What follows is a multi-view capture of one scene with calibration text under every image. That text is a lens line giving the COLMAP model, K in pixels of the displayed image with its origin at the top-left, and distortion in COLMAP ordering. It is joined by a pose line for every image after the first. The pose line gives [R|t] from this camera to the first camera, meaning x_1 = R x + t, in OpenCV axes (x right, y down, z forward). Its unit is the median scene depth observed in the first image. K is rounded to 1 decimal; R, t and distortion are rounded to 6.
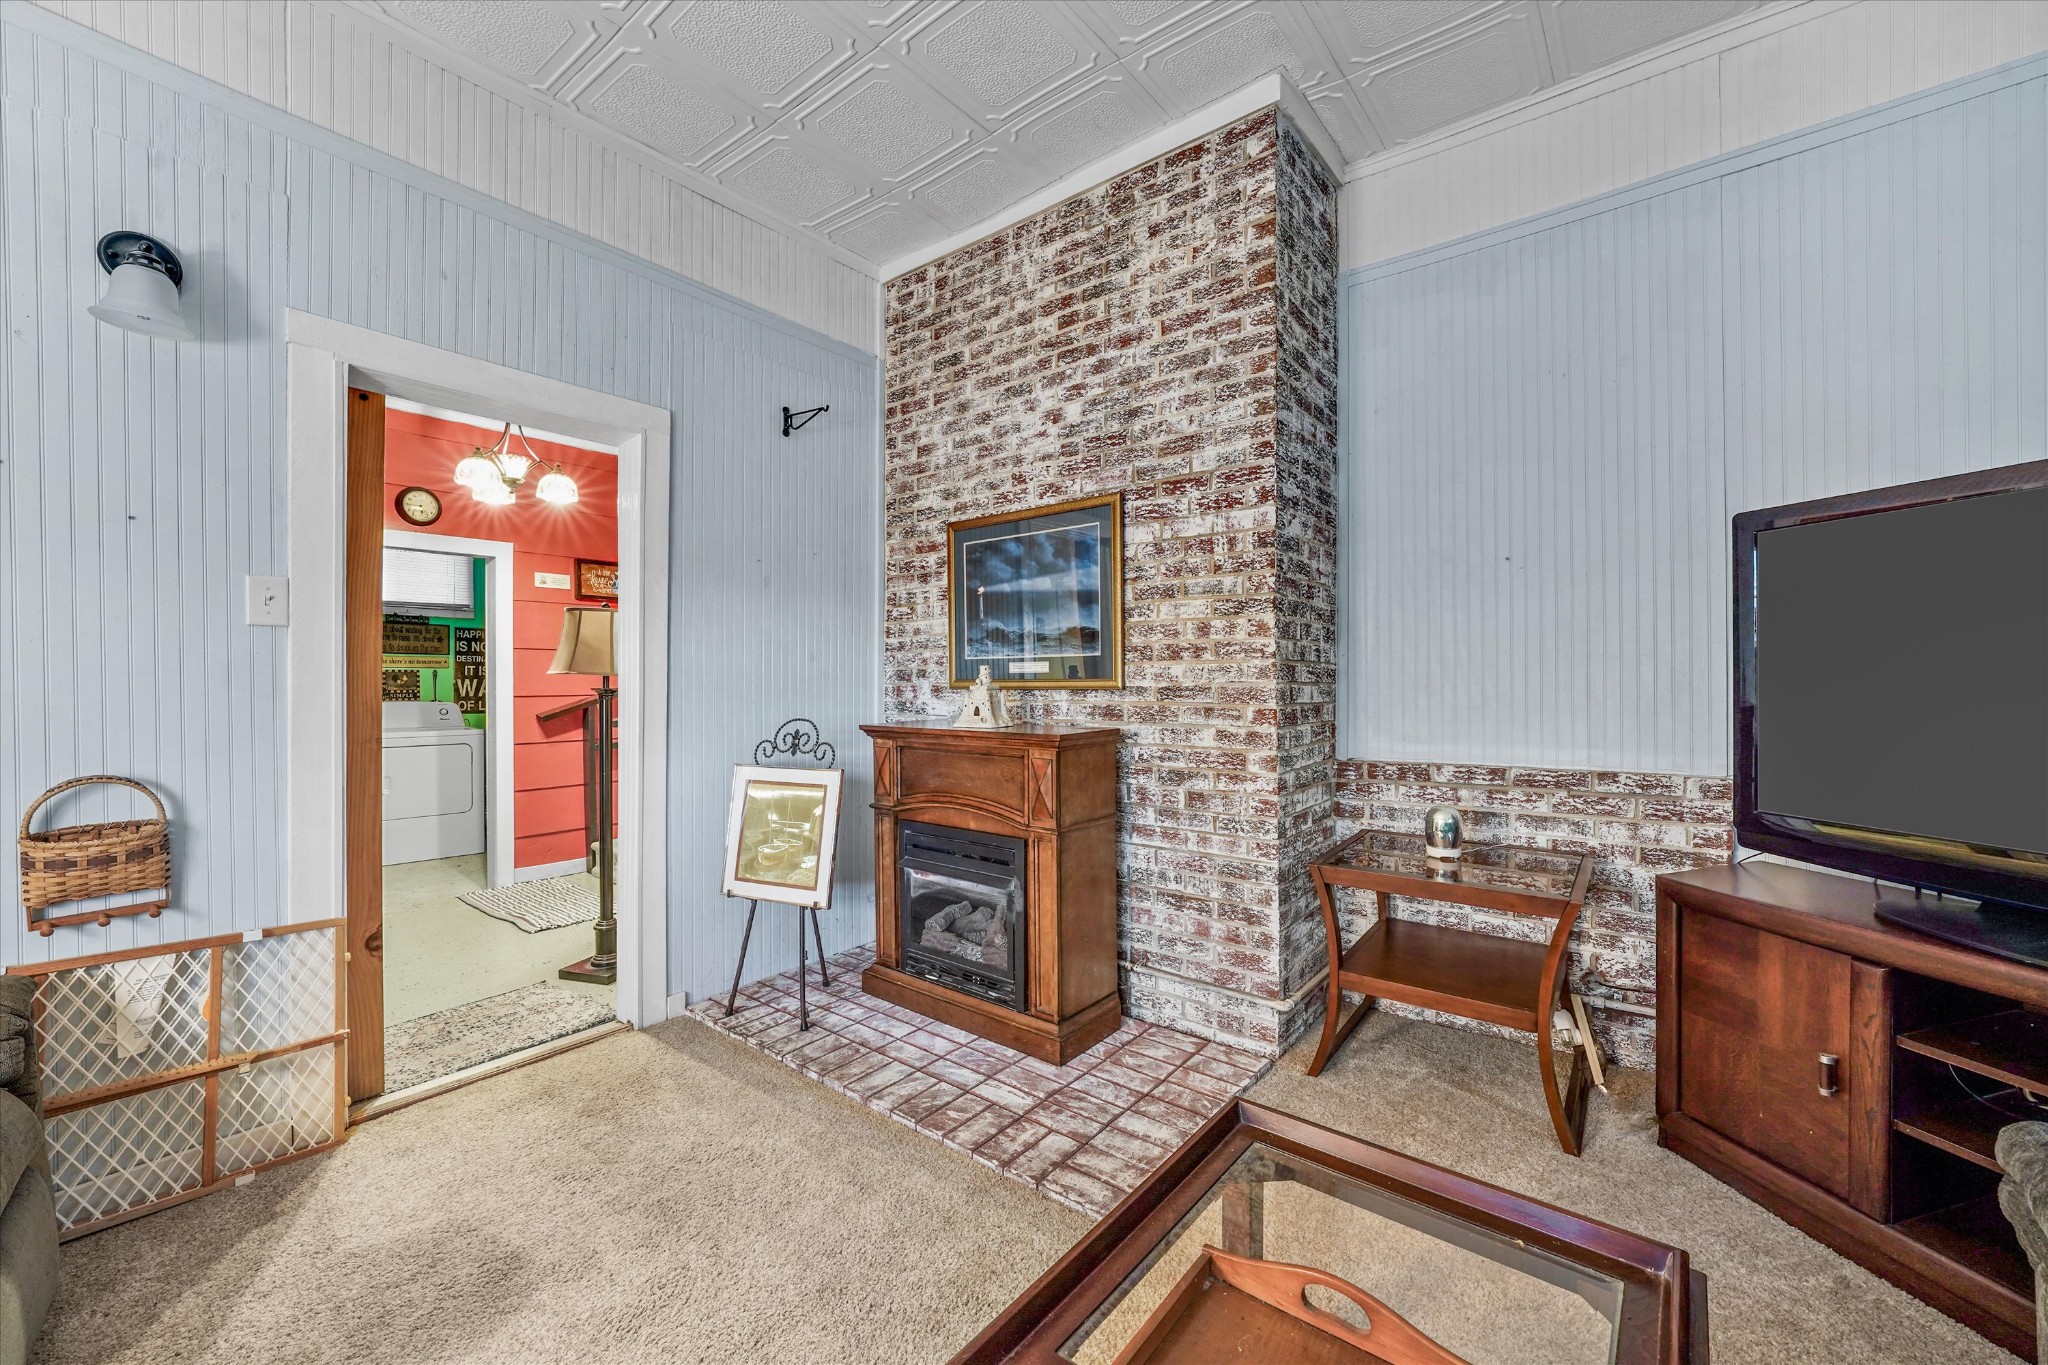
lens RADIAL K [[800.9, 0, 1018.3], [0, 800.9, 680.6], [0, 0, 1]] dist [-0.019778, 0.005112]
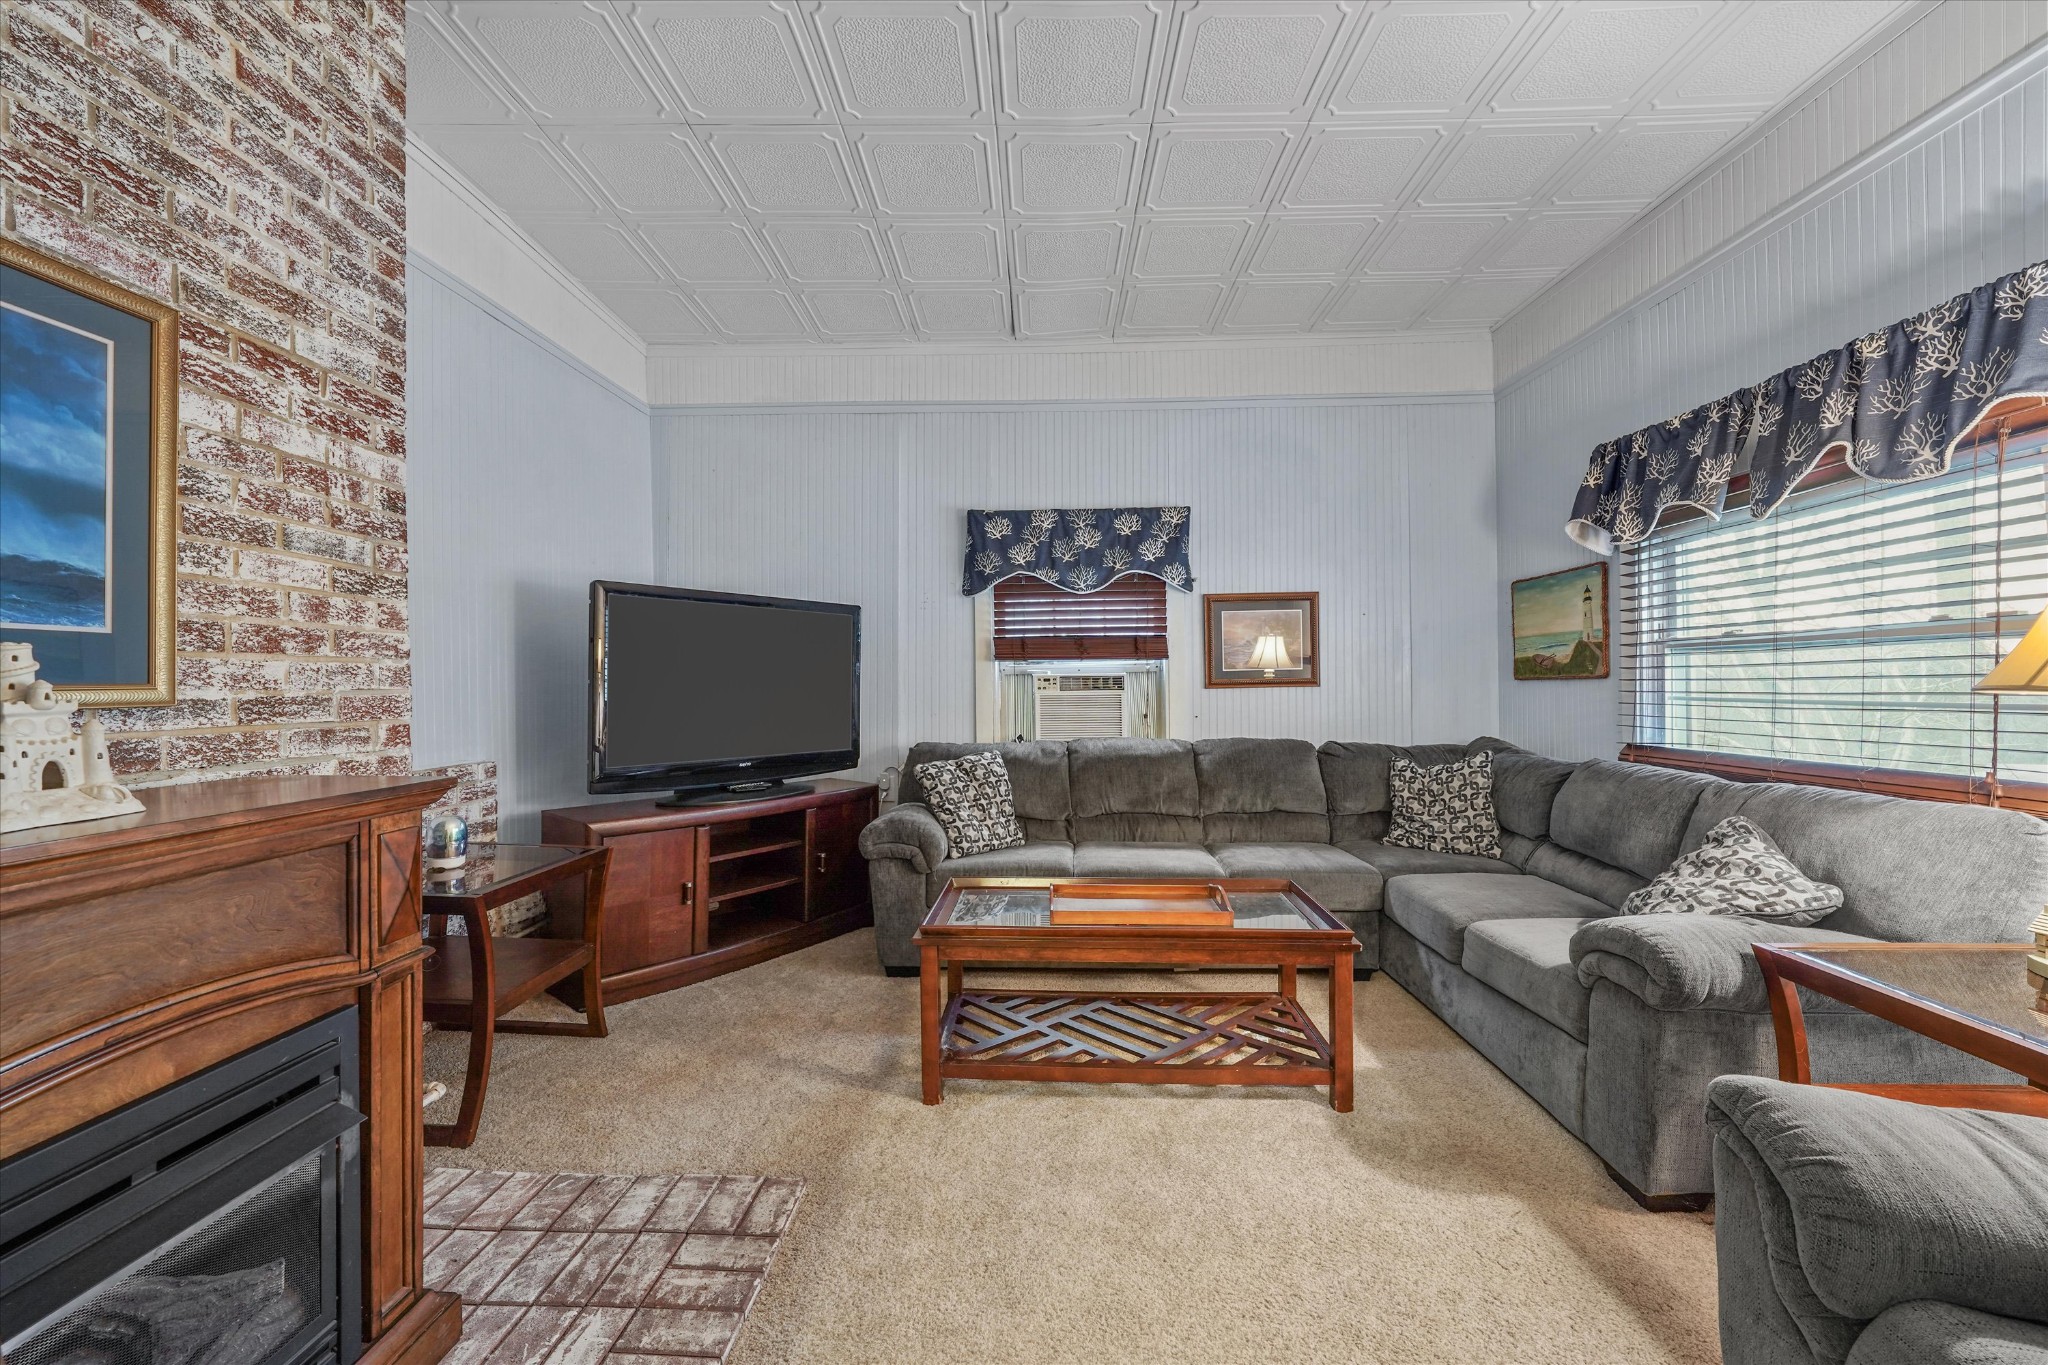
lens RADIAL K [[800.9, 0, 1018.3], [0, 800.9, 680.6], [0, 0, 1]] dist [-0.019778, 0.005112]
pose [[-0.601446, 0.013751, 0.798795, -0.611764], [0.014549, 0.999875, -0.006258, 0.006297], [-0.798781, 0.007858, -0.601571, 0.928902]]
